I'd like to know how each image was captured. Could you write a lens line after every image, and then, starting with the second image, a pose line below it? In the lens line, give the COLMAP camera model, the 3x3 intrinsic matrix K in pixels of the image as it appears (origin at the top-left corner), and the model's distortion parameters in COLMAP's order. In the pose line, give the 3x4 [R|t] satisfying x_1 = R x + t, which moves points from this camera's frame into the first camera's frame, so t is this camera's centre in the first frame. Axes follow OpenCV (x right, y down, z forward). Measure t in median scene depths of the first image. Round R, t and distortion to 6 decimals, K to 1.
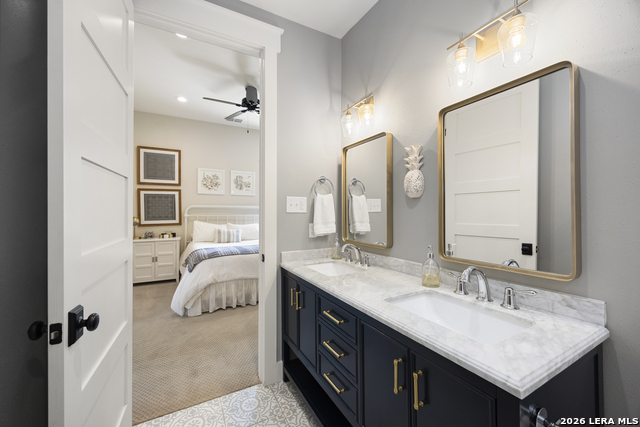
lens RADIAL K [[244.1, 0, 317.9], [0, 244.1, 212.8], [0, 0, 1]] dist [0.001086, 0.000125]
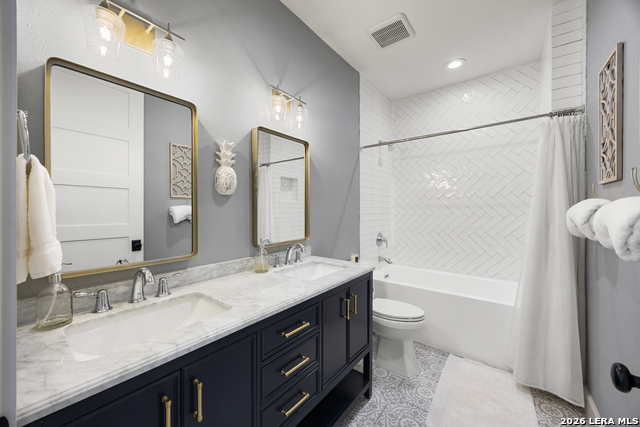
lens RADIAL K [[250.4, 0, 290.7], [0, 250.4, 212.4], [0, 0, 1]] dist [-0.000512, -0.000039]
pose [[-0.352285, 0.002981, 0.935888, -0.591412], [0.002139, 0.999995, -0.002380, 0.009198], [-0.935891, 0.001163, -0.352289, 1.047989]]
